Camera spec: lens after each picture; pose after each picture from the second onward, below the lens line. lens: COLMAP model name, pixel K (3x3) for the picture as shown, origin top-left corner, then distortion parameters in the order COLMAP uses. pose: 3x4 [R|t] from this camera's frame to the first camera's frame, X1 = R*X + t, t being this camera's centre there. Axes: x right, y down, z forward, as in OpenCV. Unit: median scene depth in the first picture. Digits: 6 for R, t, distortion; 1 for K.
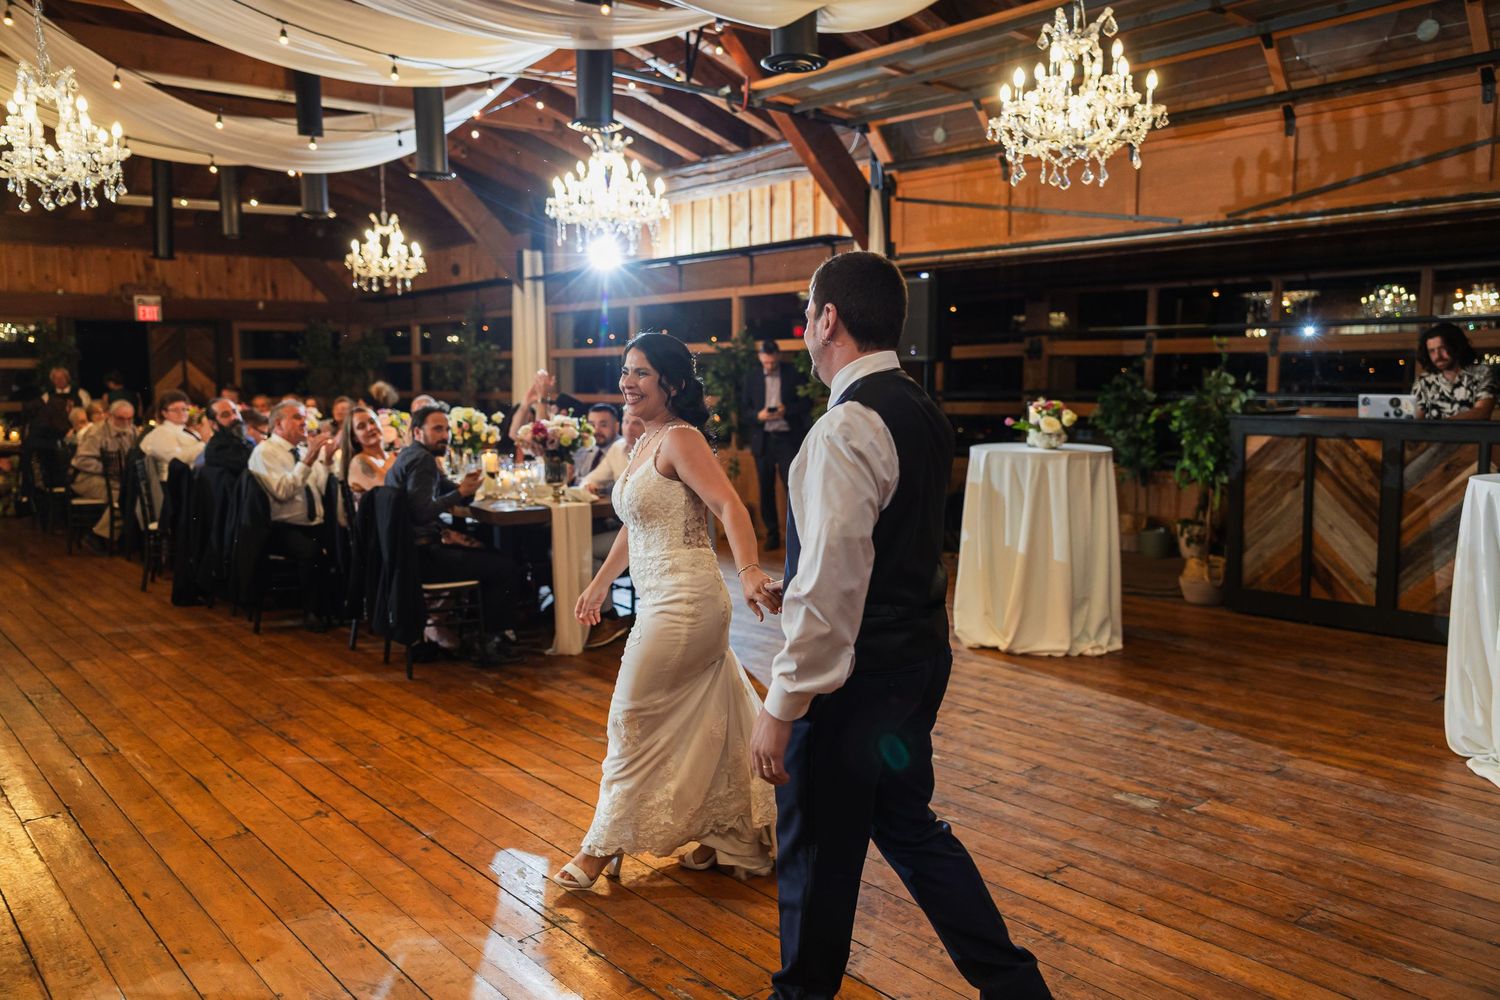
lens RADIAL K [[1168.1, 0, 751.6], [0, 1168.1, 493.7], [0, 0, 1]] dist [0.009845, -0.005537]
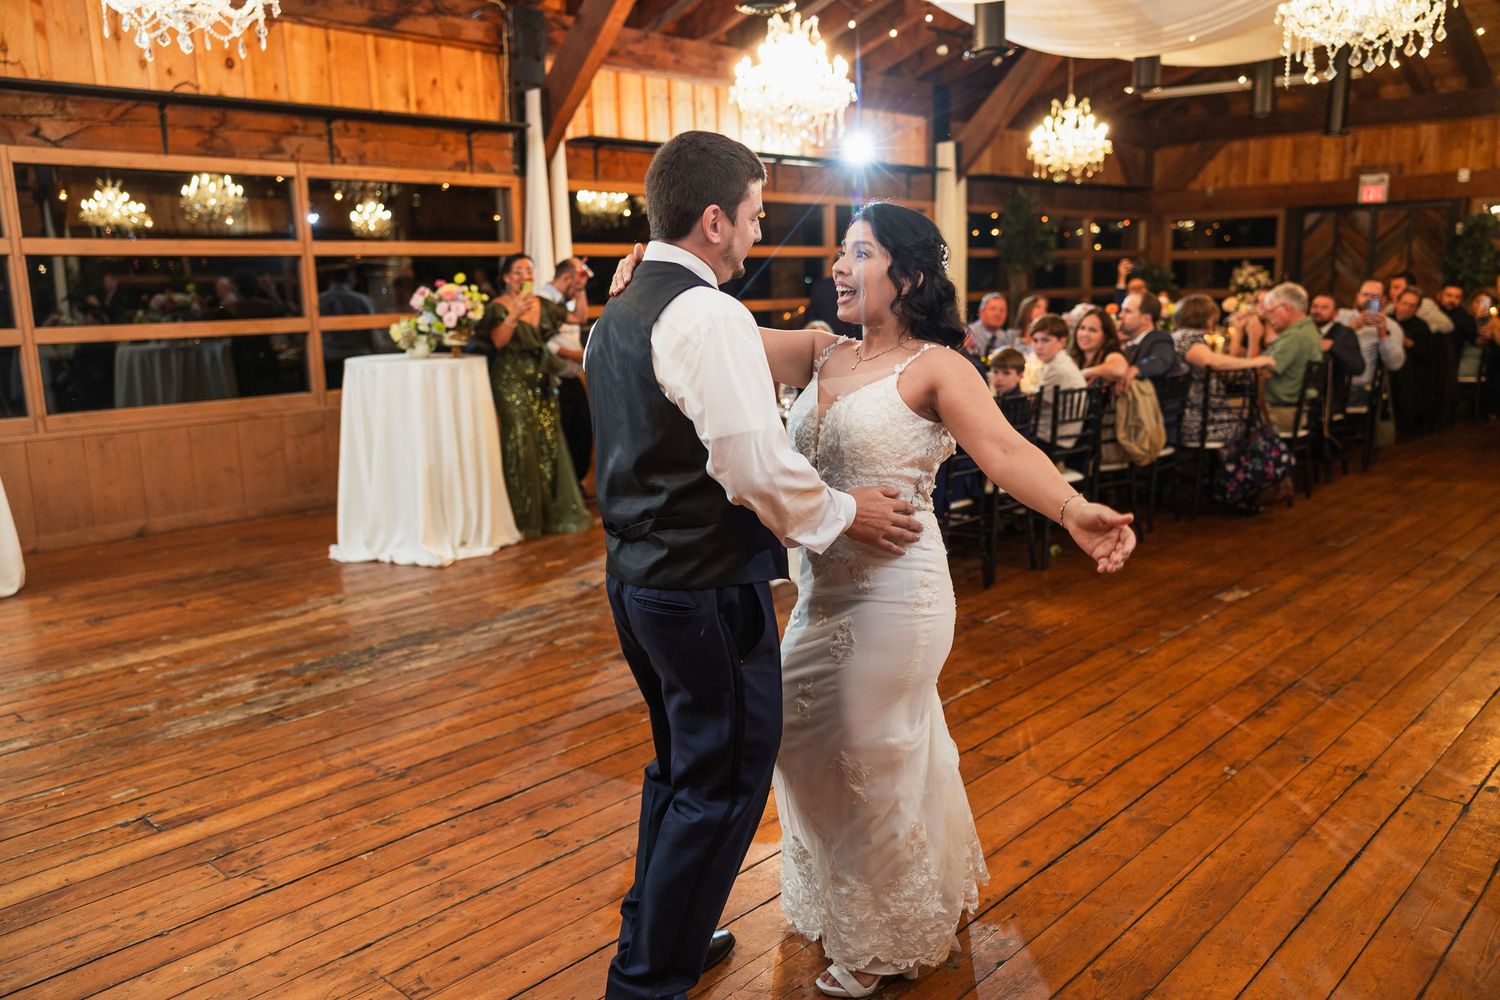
lens RADIAL K [[1168.1, 0, 751.6], [0, 1168.1, 493.7], [0, 0, 1]] dist [0.009845, -0.005537]
pose [[0.122055, 0.183690, -0.975377, 0.165945], [-0.082821, 0.981182, 0.174419, -0.026334], [0.989062, 0.059493, 0.134971, 0.264173]]
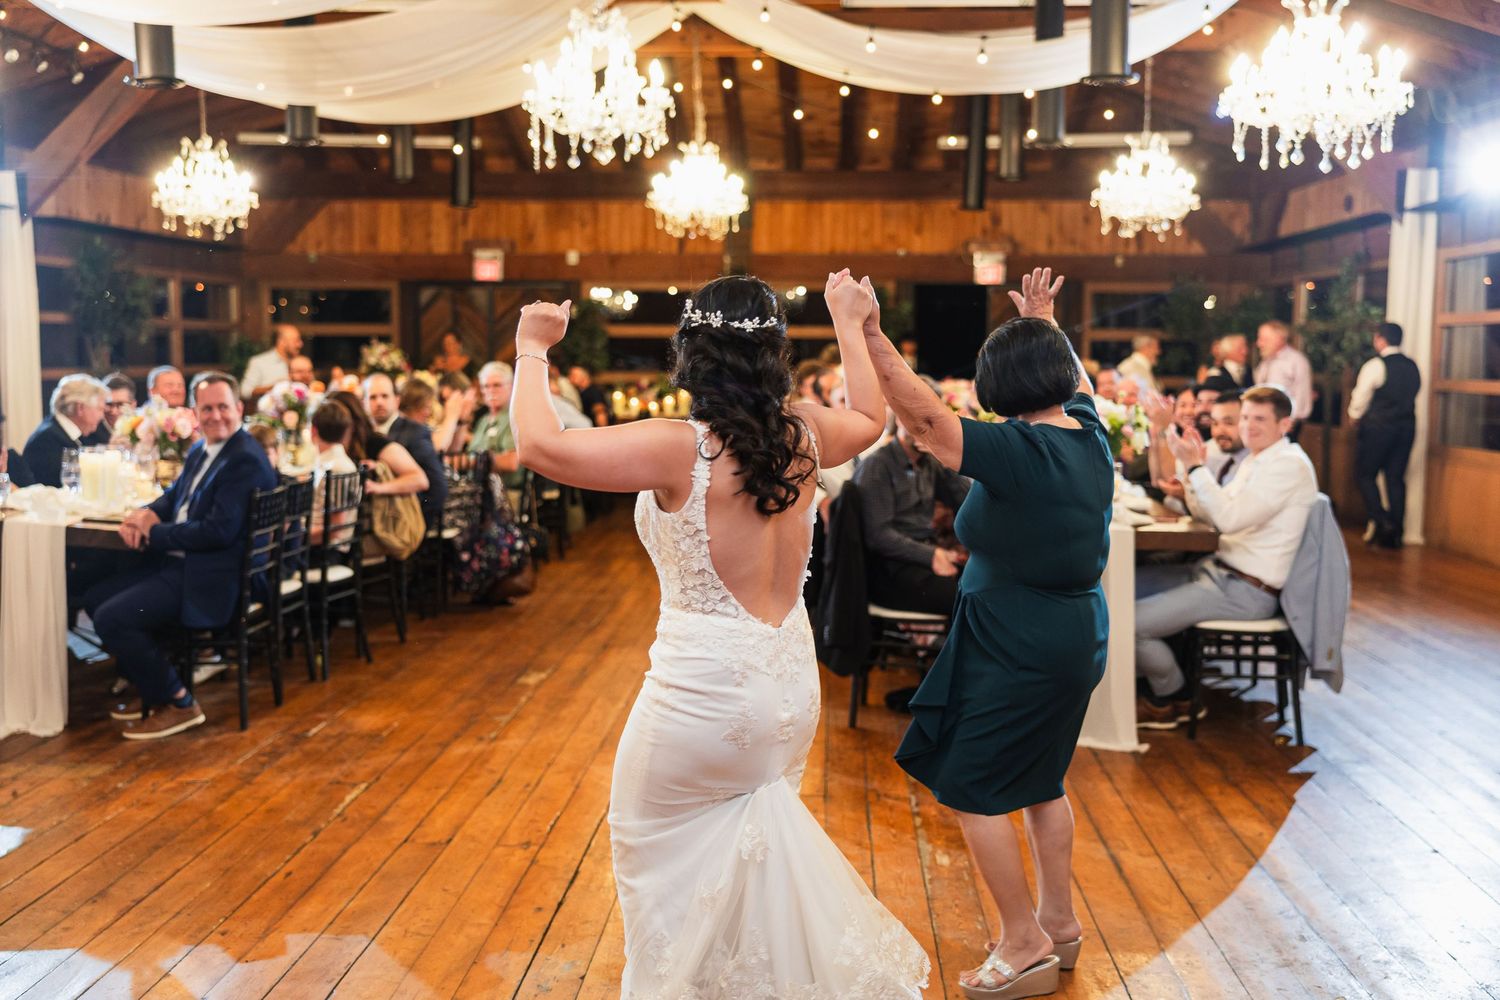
lens RADIAL K [[1538.1, 0, 750.0], [0, 1538.1, 500.0], [0, 0, 1]] dist [-0.001375, 0.000354]
pose [[0.730905, 0.076654, -0.678161, 0.208268], [-0.080431, 0.996423, 0.025941, -0.009289], [0.677723, 0.035585, 0.734456, 0.112040]]
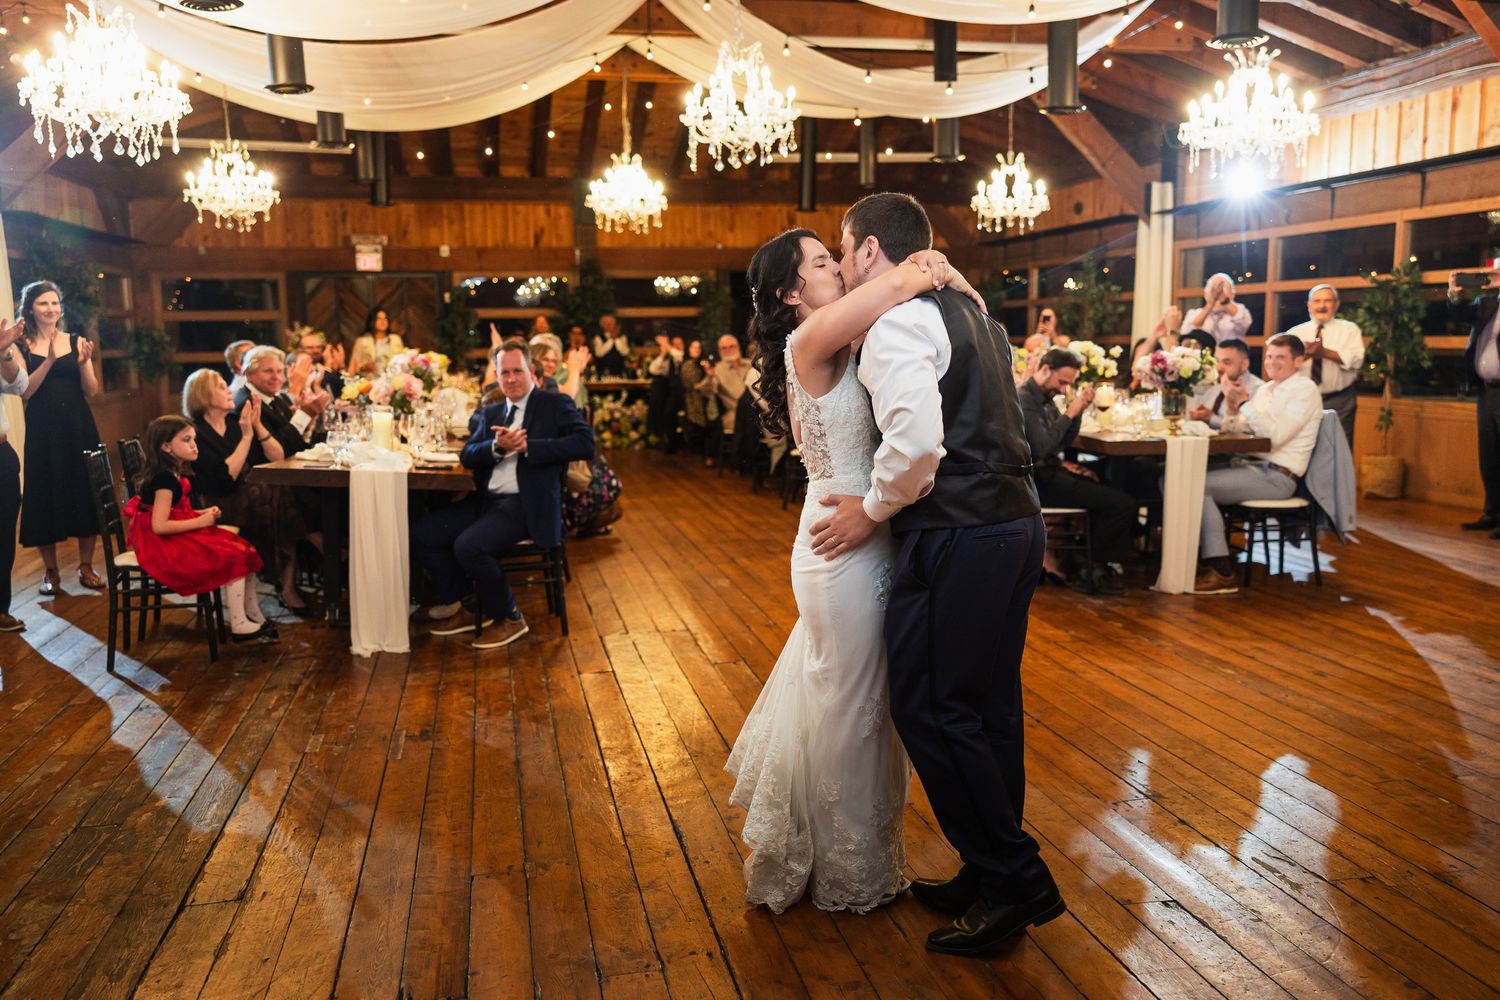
lens RADIAL K [[1261.6, 0, 765.4], [0, 1261.6, 498.4], [0, 0, 1]] dist [0.009193, -0.005033]
pose [[0.886457, 0.056301, -0.459374, 0.013031], [-0.040910, 0.998220, 0.043398, 0.018279], [0.461000, -0.019678, 0.887182, -0.064489]]
